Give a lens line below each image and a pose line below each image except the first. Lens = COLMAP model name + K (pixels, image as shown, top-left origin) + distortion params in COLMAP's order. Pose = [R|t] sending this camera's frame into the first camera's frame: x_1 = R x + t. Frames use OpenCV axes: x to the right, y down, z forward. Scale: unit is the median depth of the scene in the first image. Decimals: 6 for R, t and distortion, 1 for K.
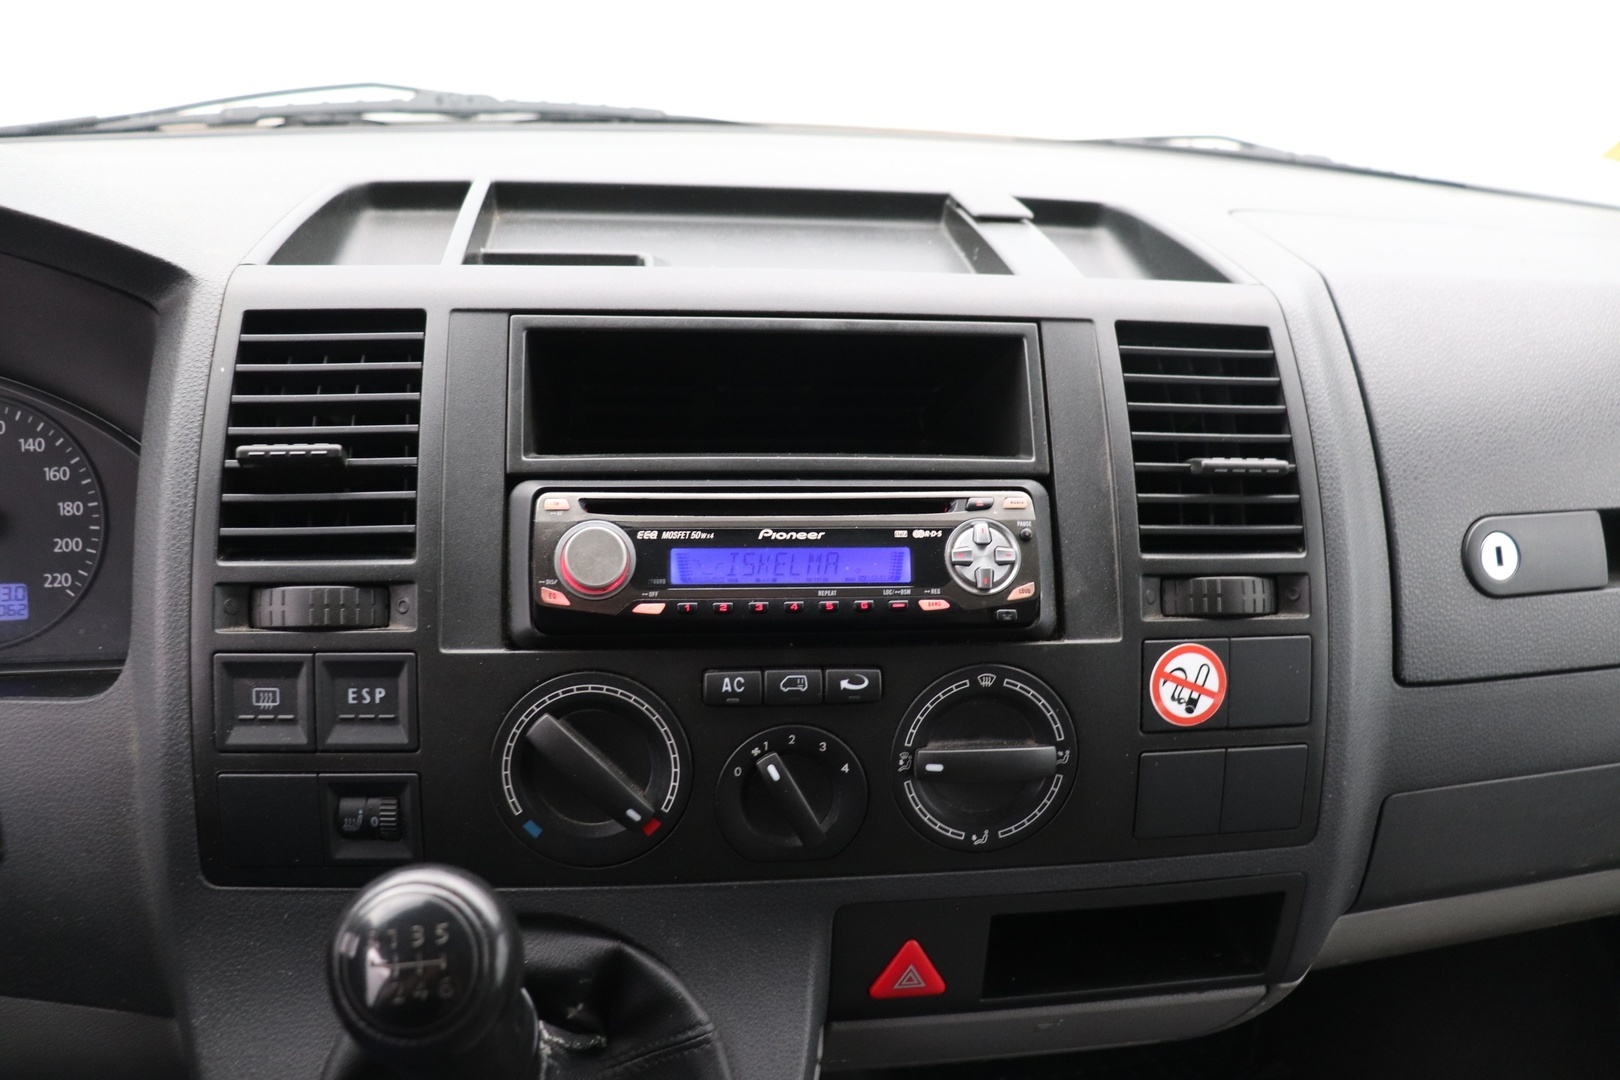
lens RADIAL K [[1317.8, 0, 810.0], [0, 1317.8, 540.0], [0, 0, 1]] dist [-0.177139, 0.137702]
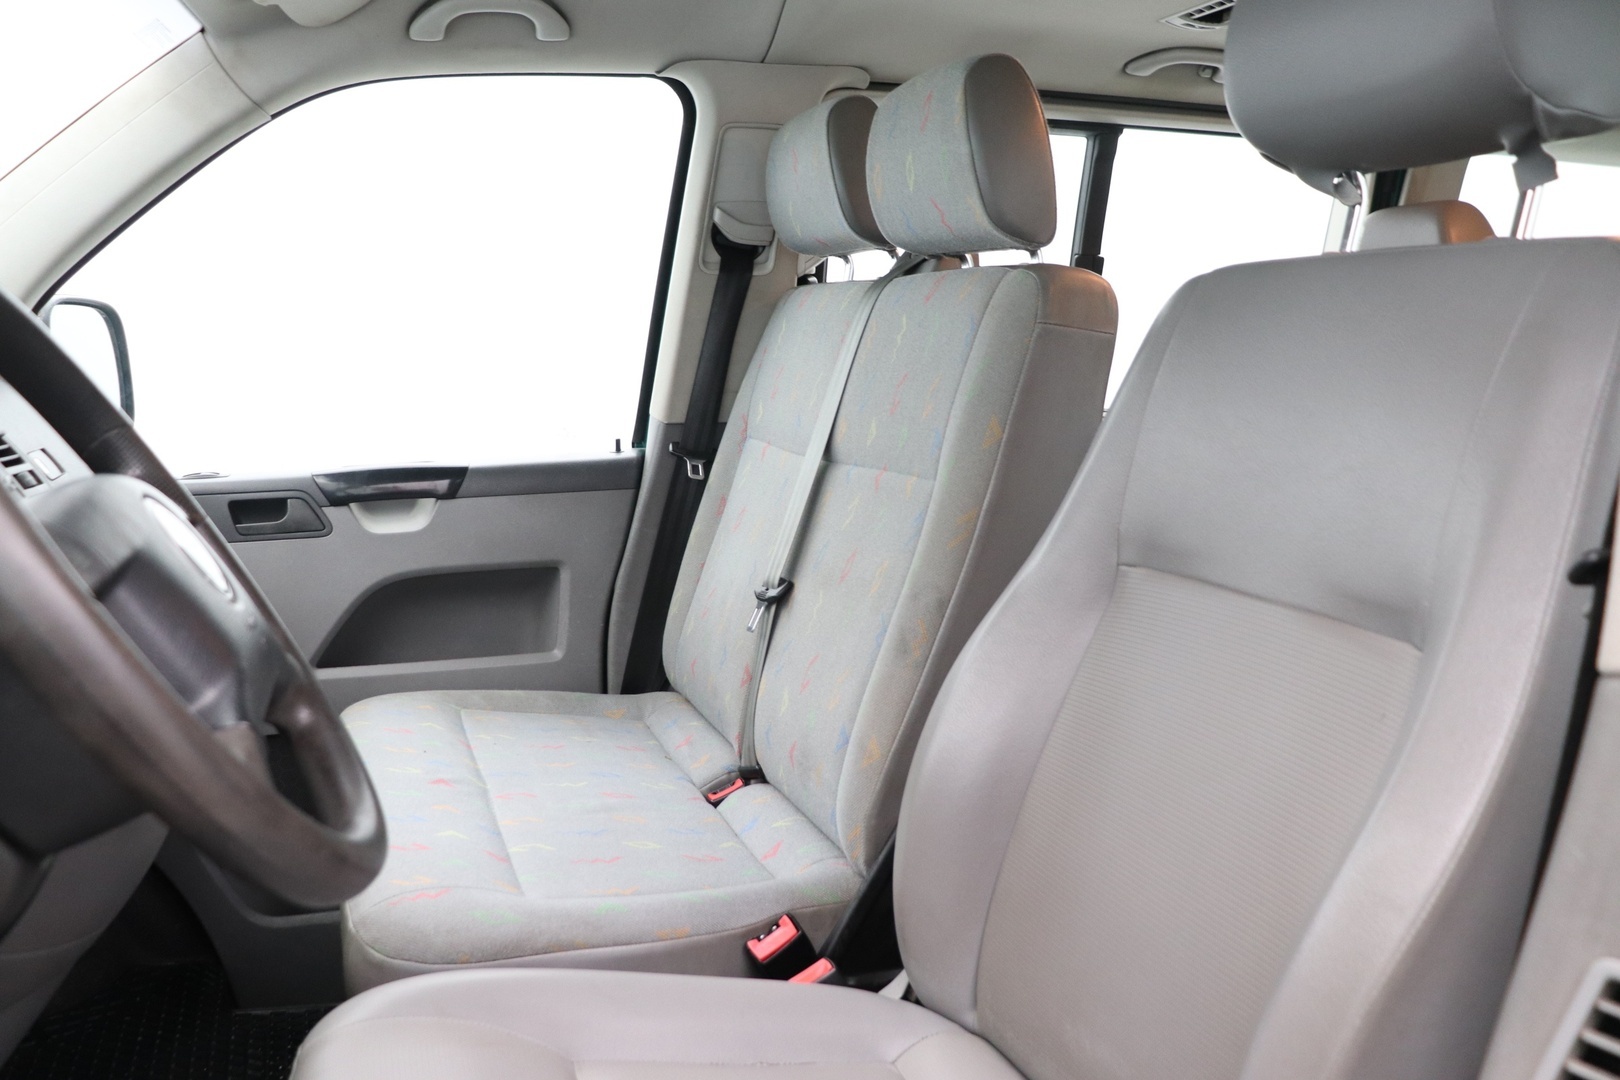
lens RADIAL K [[1317.8, 0, 810.0], [0, 1317.8, 540.0], [0, 0, 1]] dist [-0.177139, 0.137702]
pose [[-0.144618, -0.214075, 0.966053, -2.243073], [0.480042, 0.838546, 0.257682, 0.244078], [-0.865243, 0.501011, -0.018504, -0.163519]]
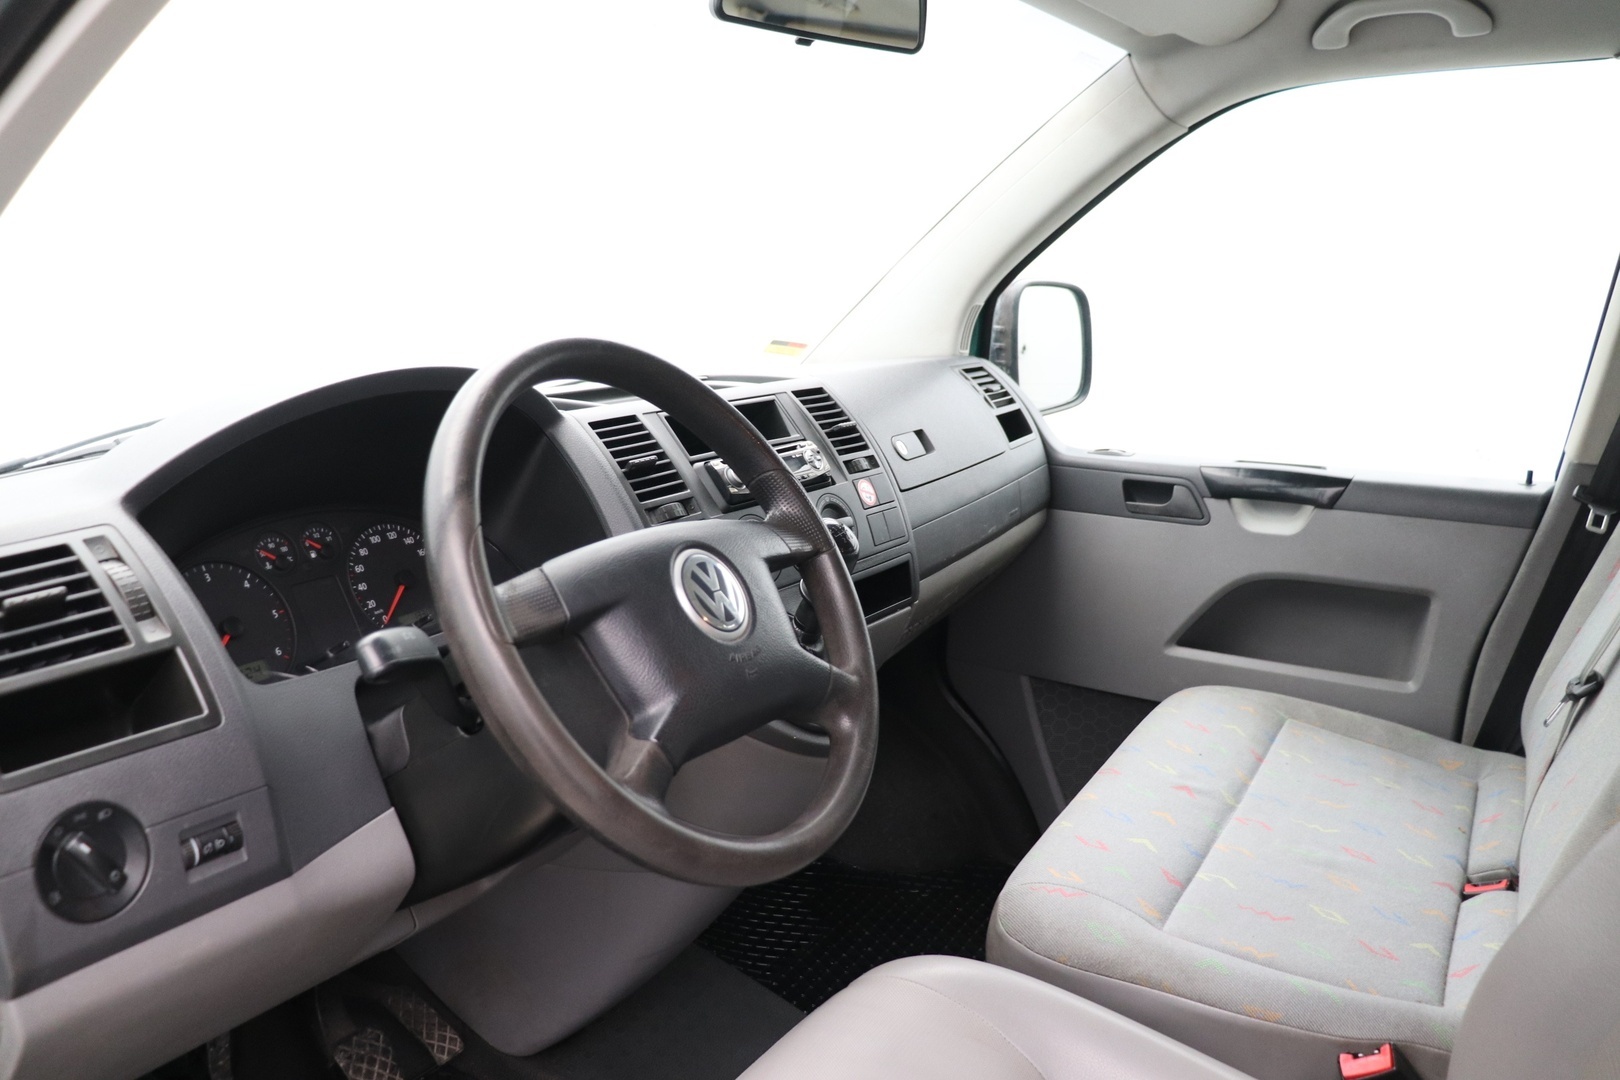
lens RADIAL K [[1317.8, 0, 810.0], [0, 1317.8, 540.0], [0, 0, 1]] dist [-0.177139, 0.137702]
pose [[0.658863, -0.220161, 0.719325, -2.071390], [0.396298, 0.914350, -0.083137, 0.425457], [-0.639412, 0.339843, 0.689681, -1.007152]]
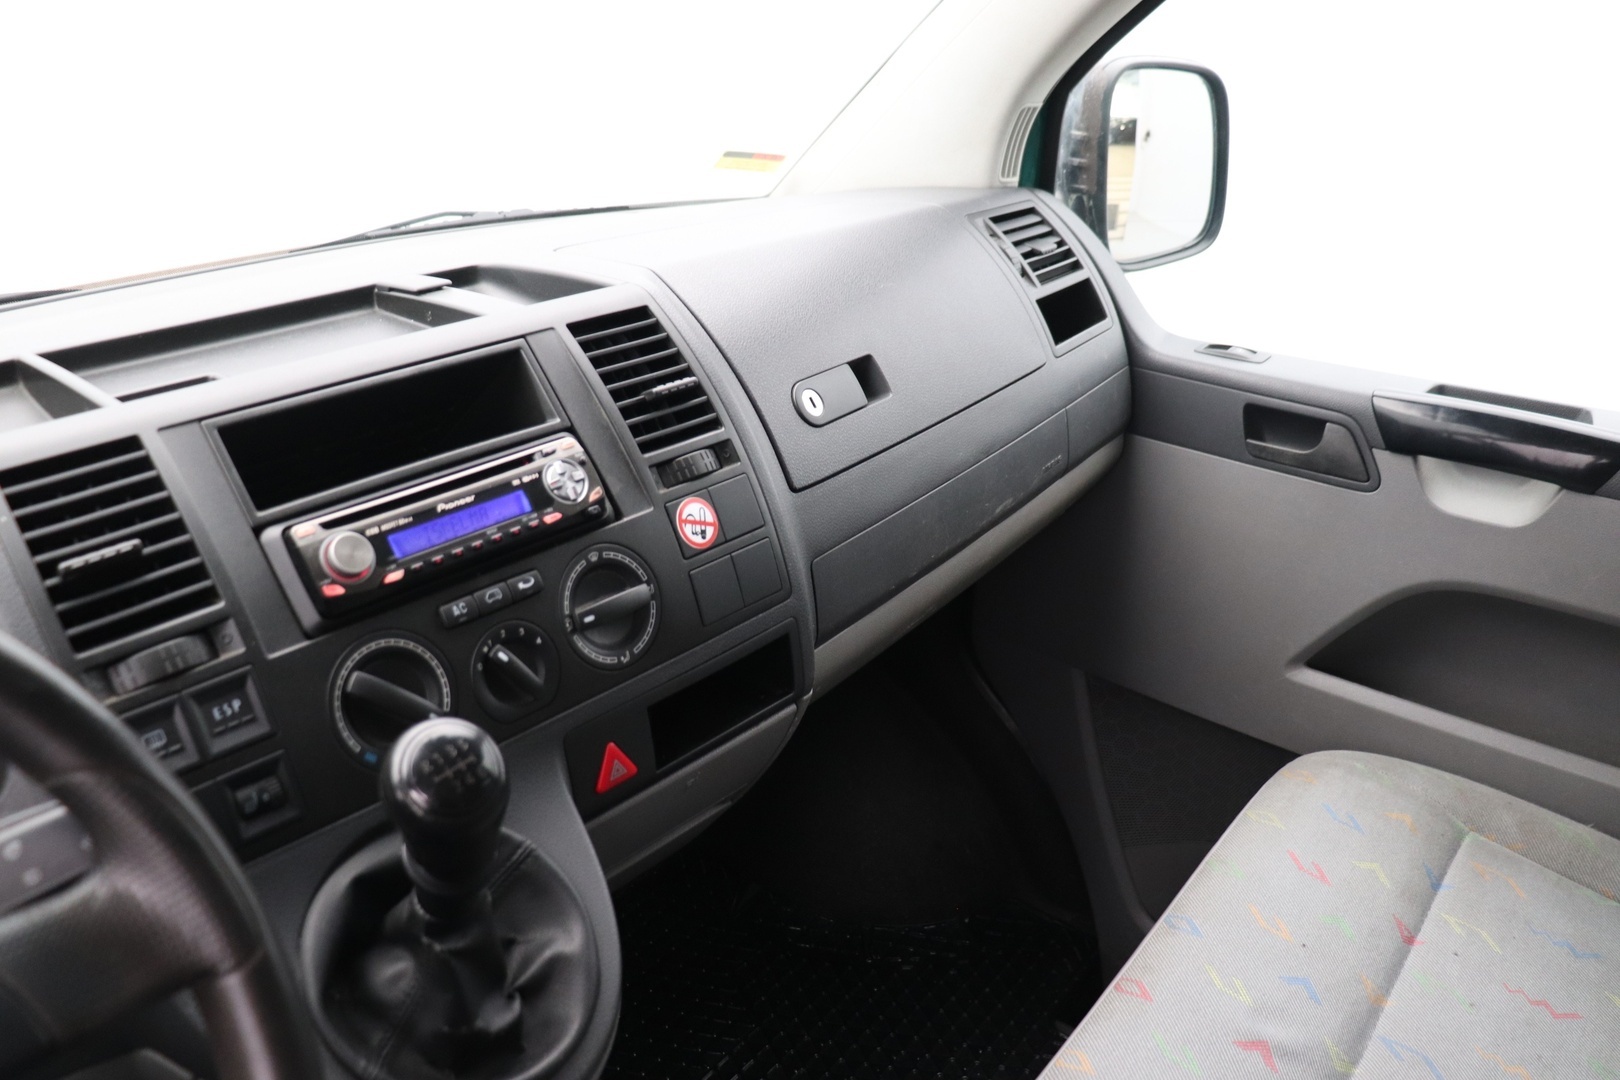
lens RADIAL K [[1317.8, 0, 810.0], [0, 1317.8, 540.0], [0, 0, 1]] dist [-0.177139, 0.137702]
pose [[0.754390, -0.322830, 0.571555, -0.553148], [0.357360, 0.932349, 0.054940, 0.094999], [-0.550626, 0.162805, 0.818722, -0.411058]]
